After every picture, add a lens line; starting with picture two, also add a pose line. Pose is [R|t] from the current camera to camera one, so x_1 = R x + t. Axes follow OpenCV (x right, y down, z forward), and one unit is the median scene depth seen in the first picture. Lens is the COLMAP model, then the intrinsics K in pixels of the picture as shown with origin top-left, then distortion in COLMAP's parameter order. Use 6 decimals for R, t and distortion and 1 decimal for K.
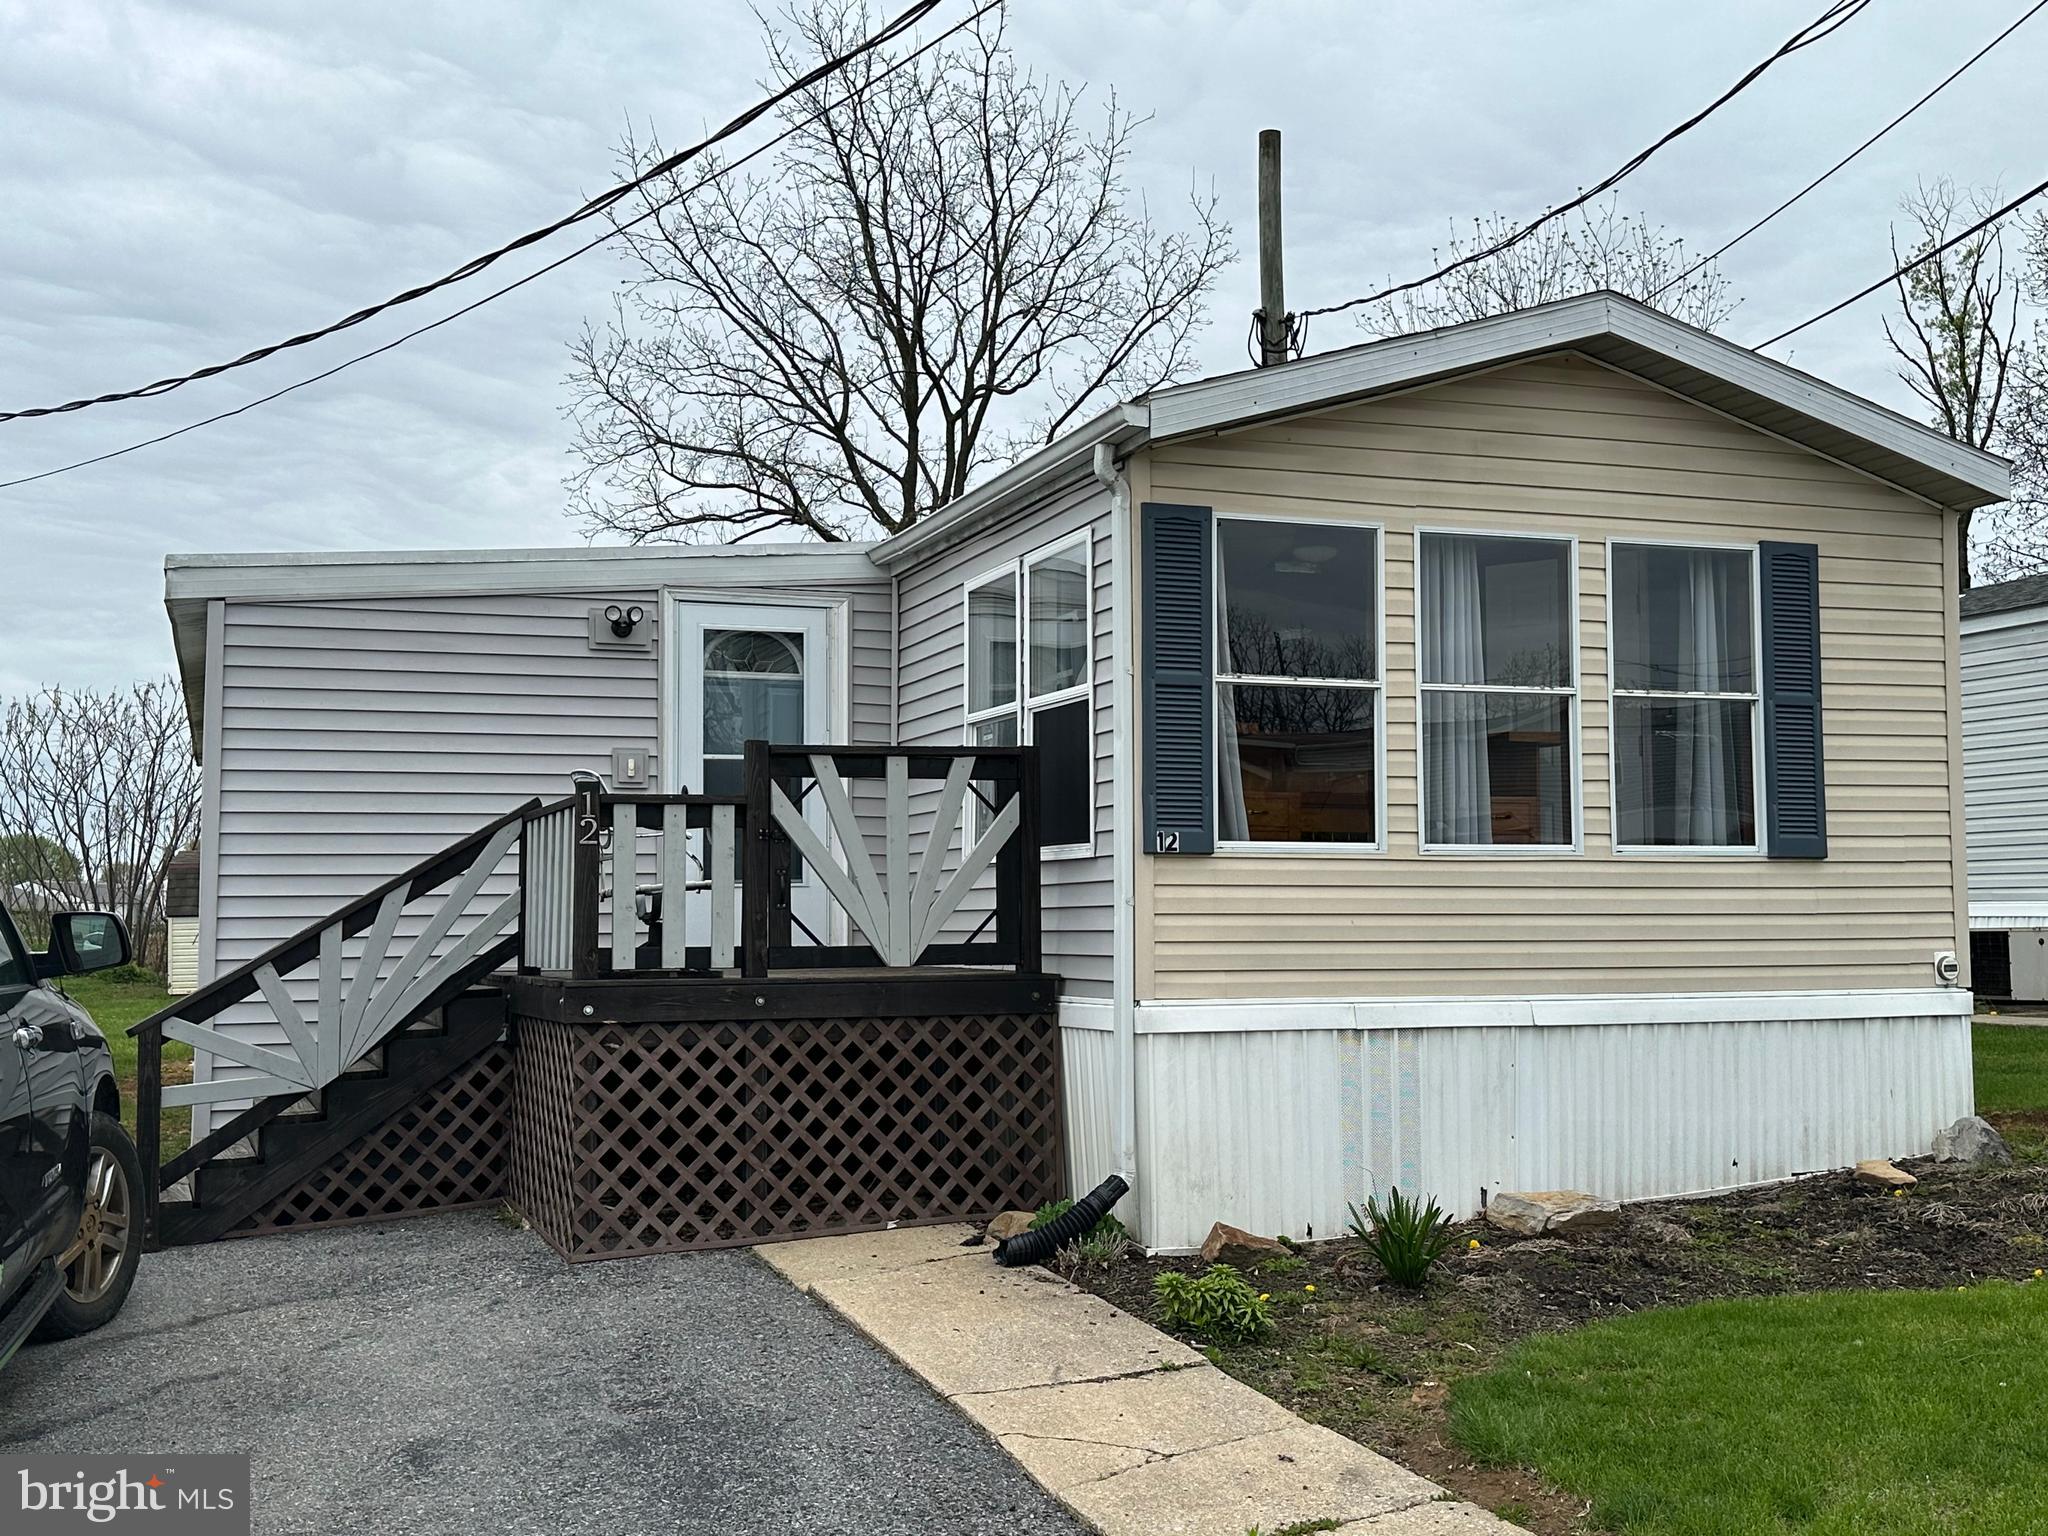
lens RADIAL K [[2154.4, 0, 1024.0], [0, 2154.4, 768.0], [0, 0, 1]] dist [0.106411, 0.001426]
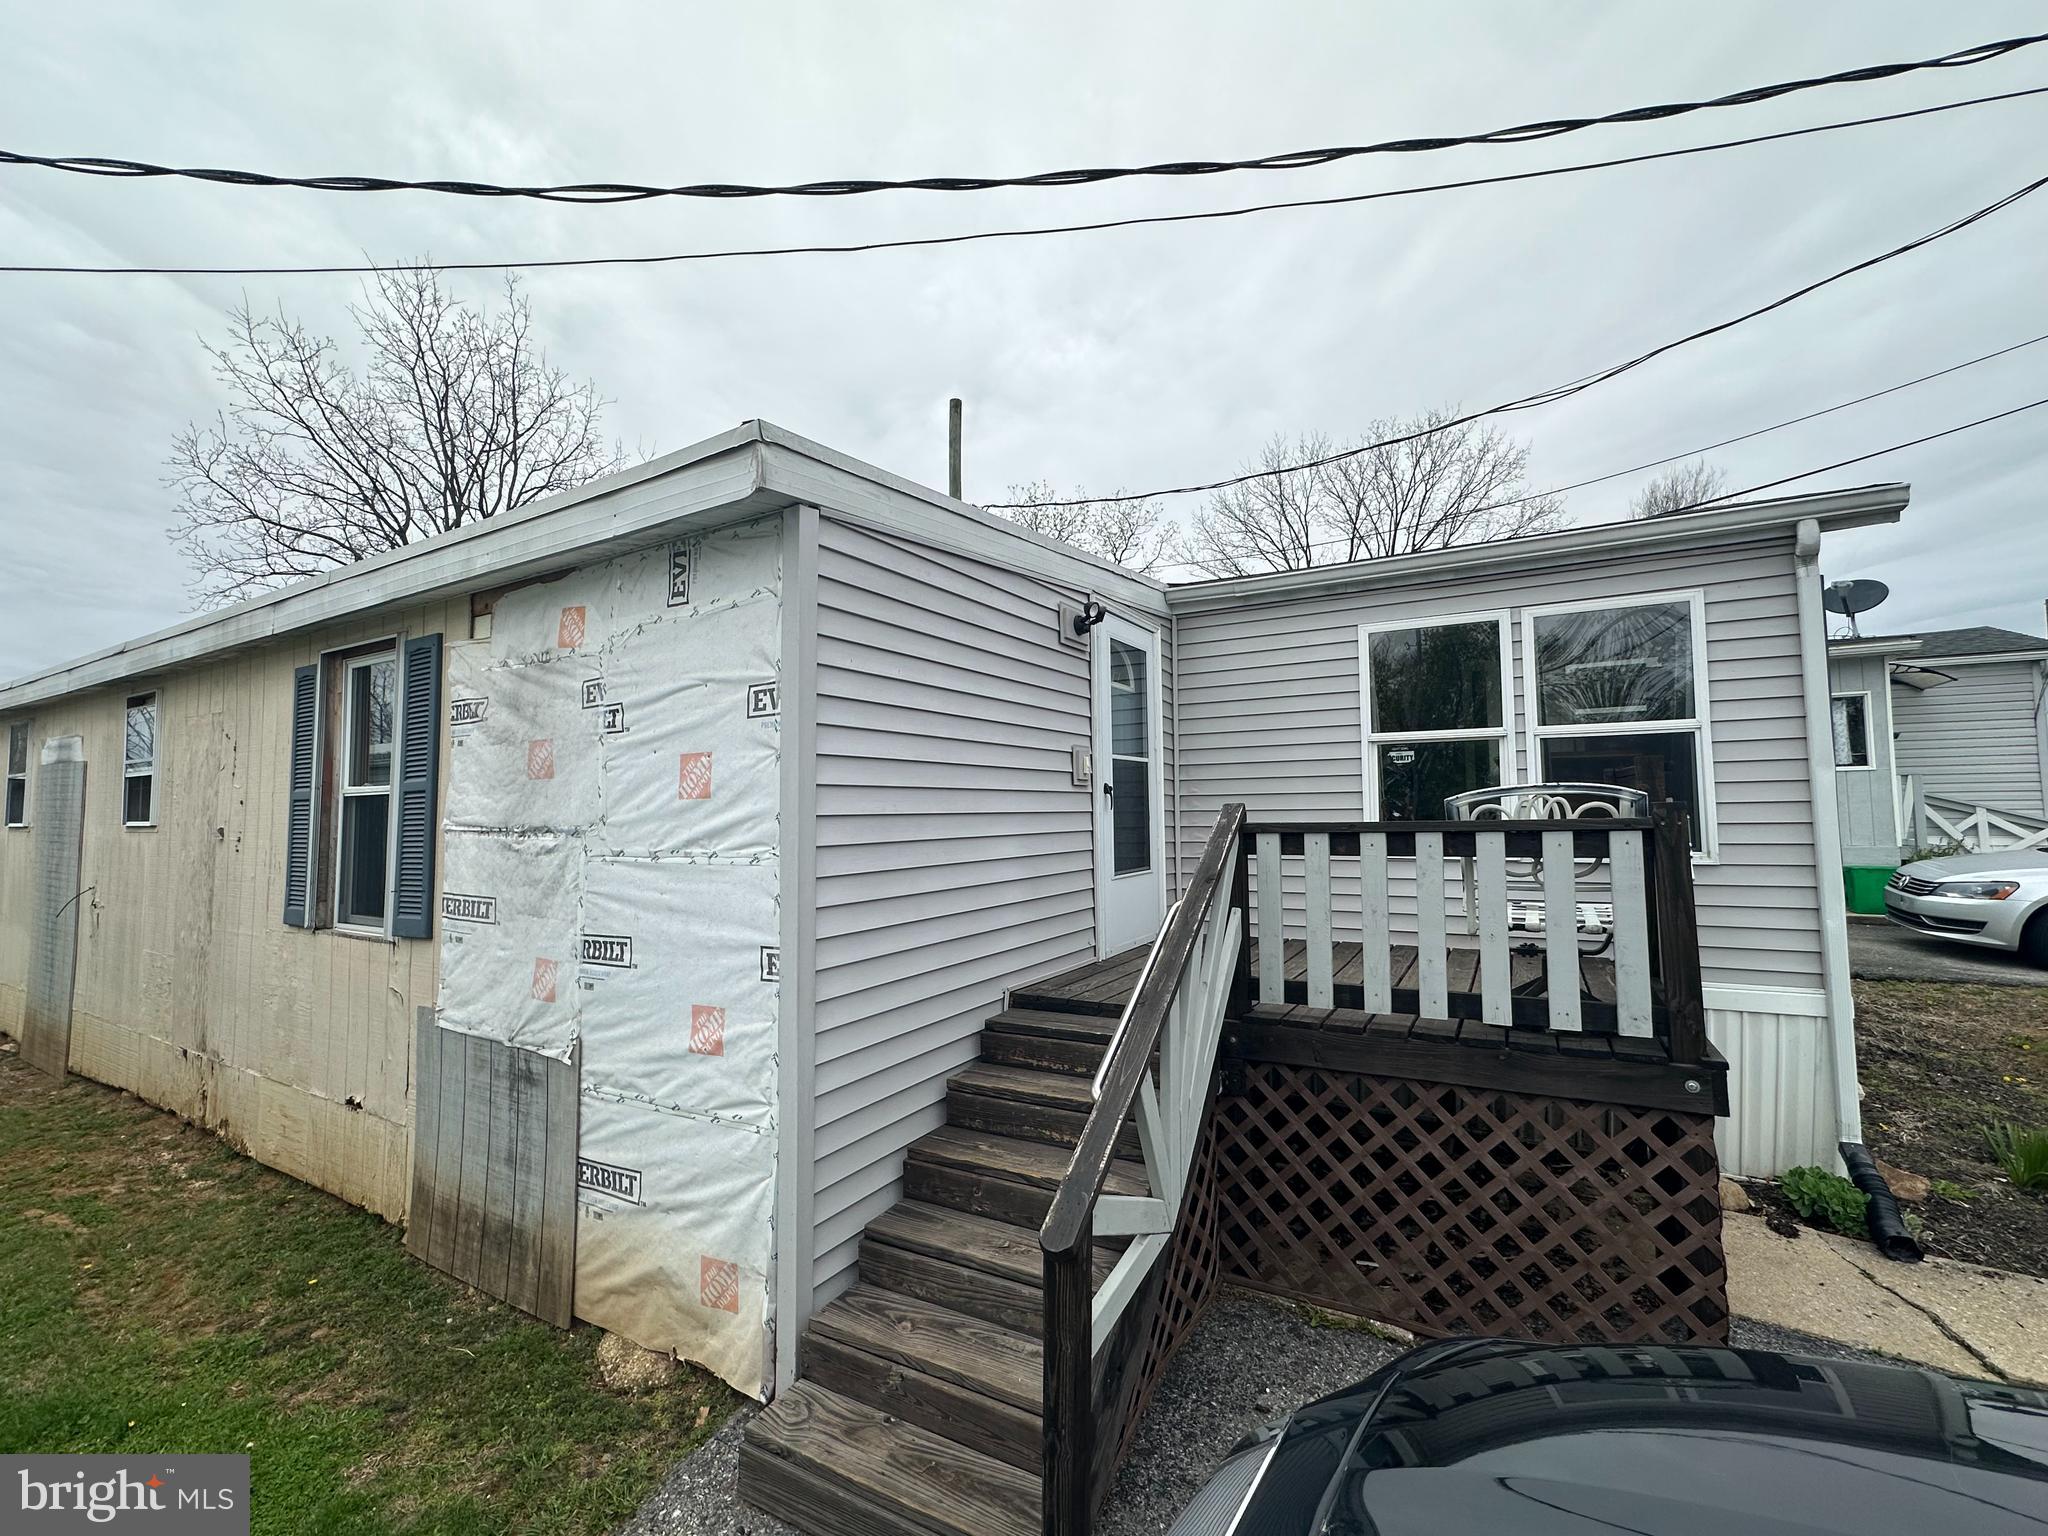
lens RADIAL K [[852.0, 0, 1032.4], [0, 852.0, 761.0], [0, 0, 1]] dist [-0.007855, -0.000379]
pose [[0.761452, 0.032389, 0.647411, -0.546359], [-0.037746, 0.999272, -0.005597, 0.000959], [-0.647121, -0.020176, 0.762120, 0.857777]]
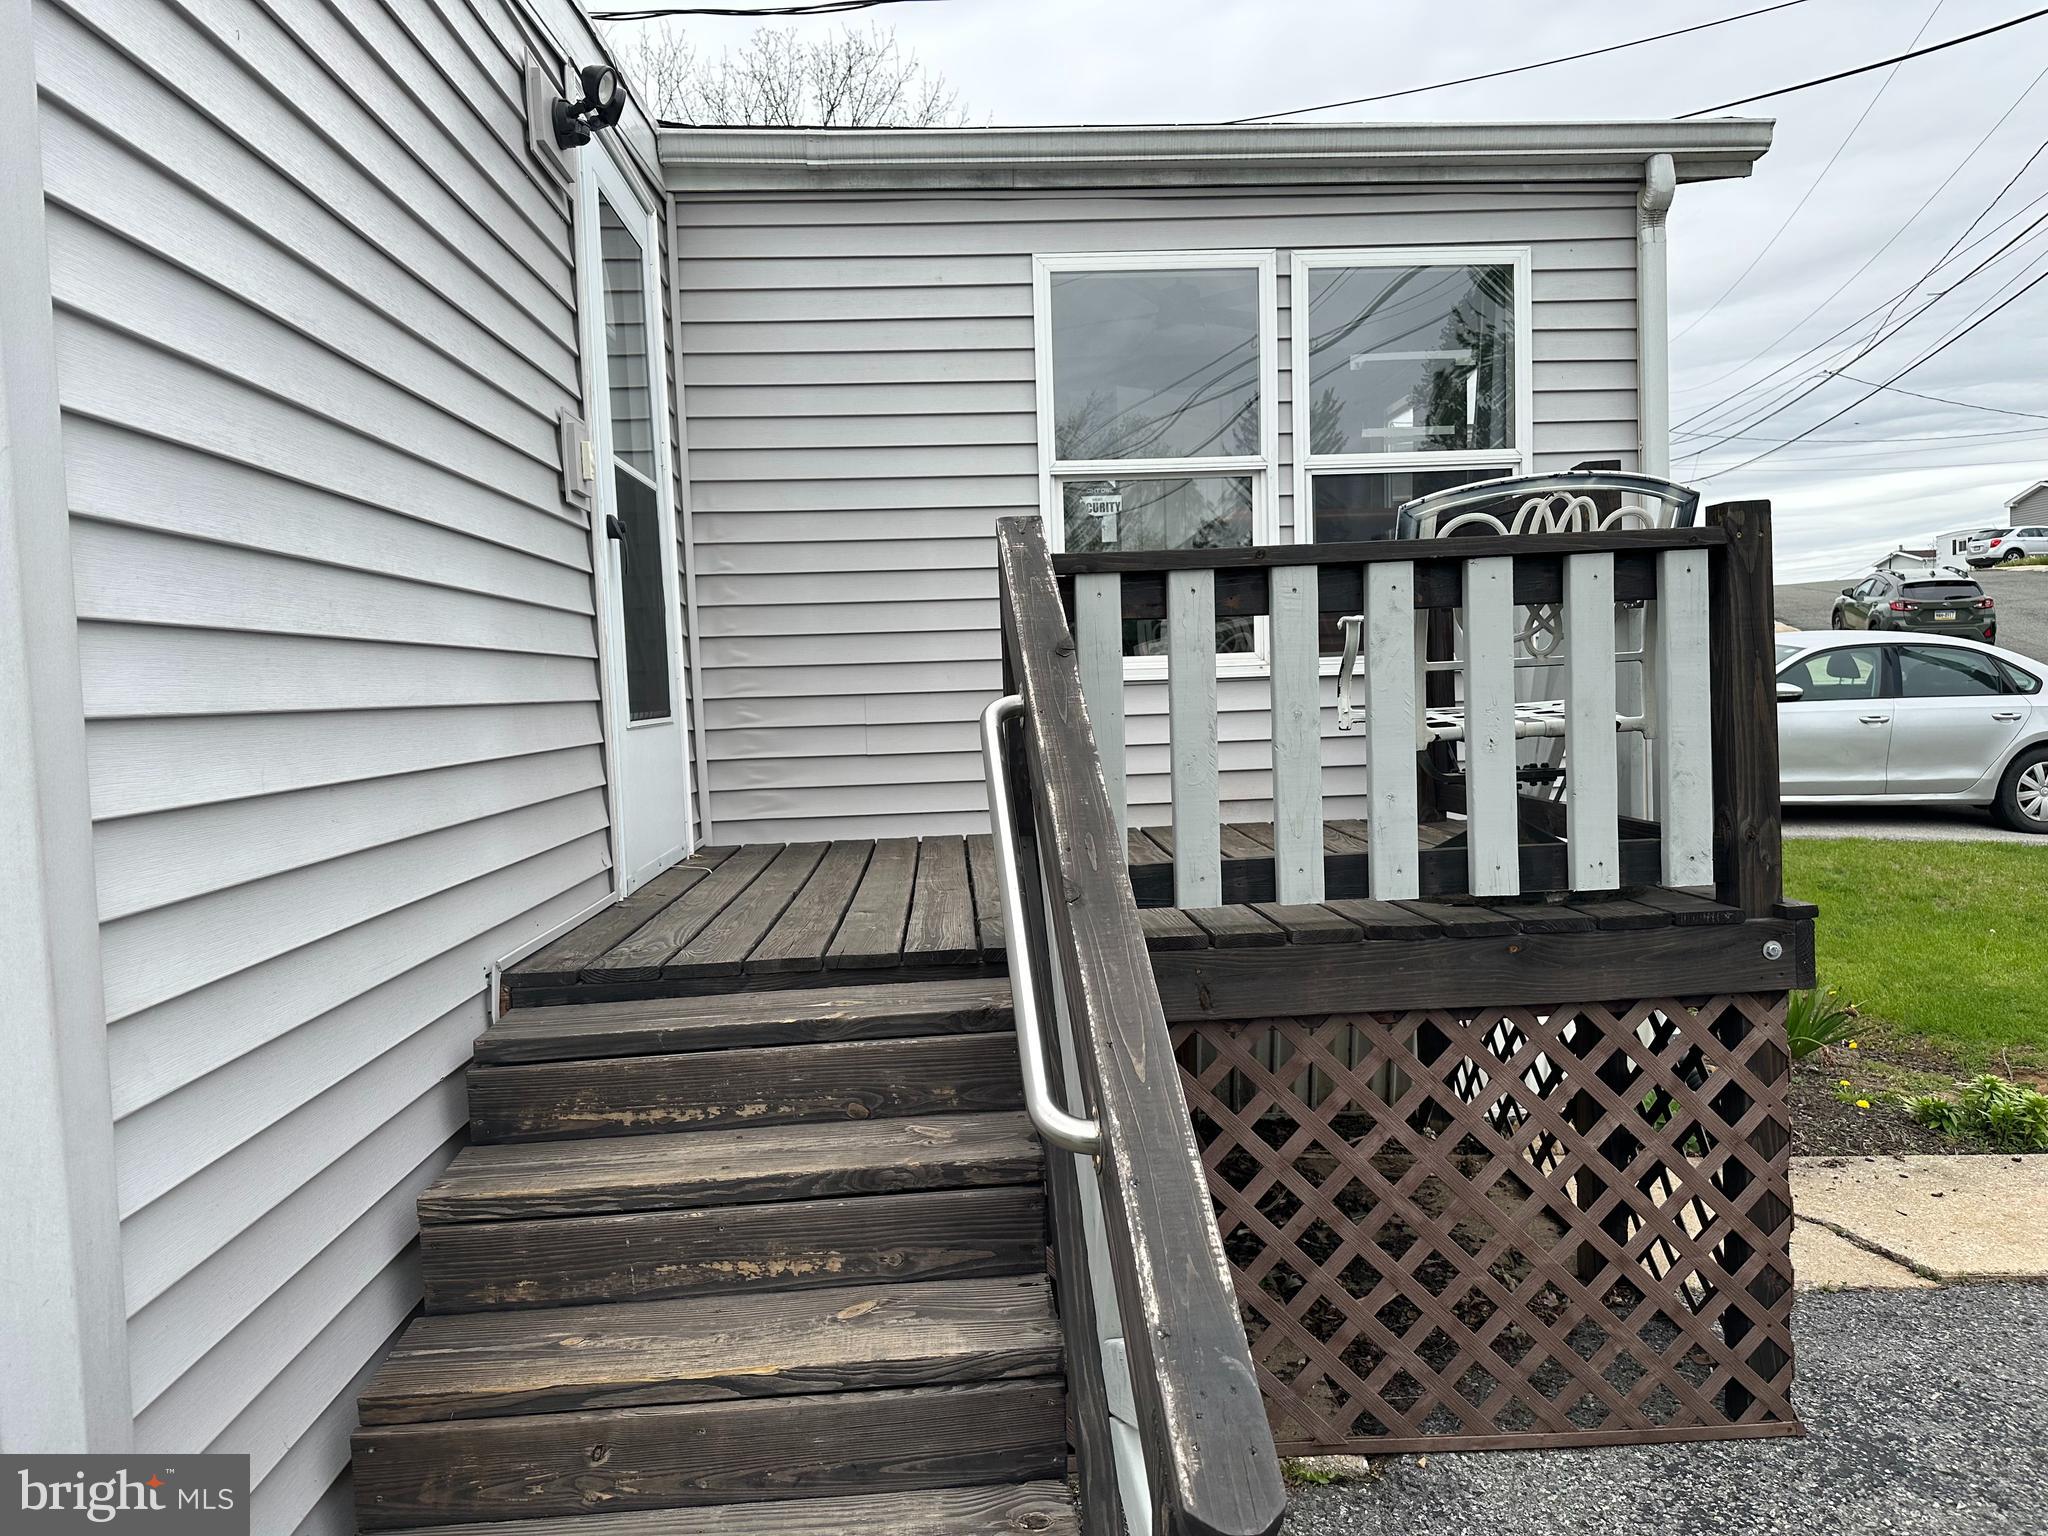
lens RADIAL K [[1412.1, 0, 1020.0], [0, 1412.1, 772.1], [0, 0, 1]] dist [0.128929, -0.196282]
pose [[0.284572, -0.065425, 0.956419, -0.525615], [-0.036549, 0.996203, 0.079021, 0.043452], [-0.957958, -0.057443, 0.281101, 0.995649]]
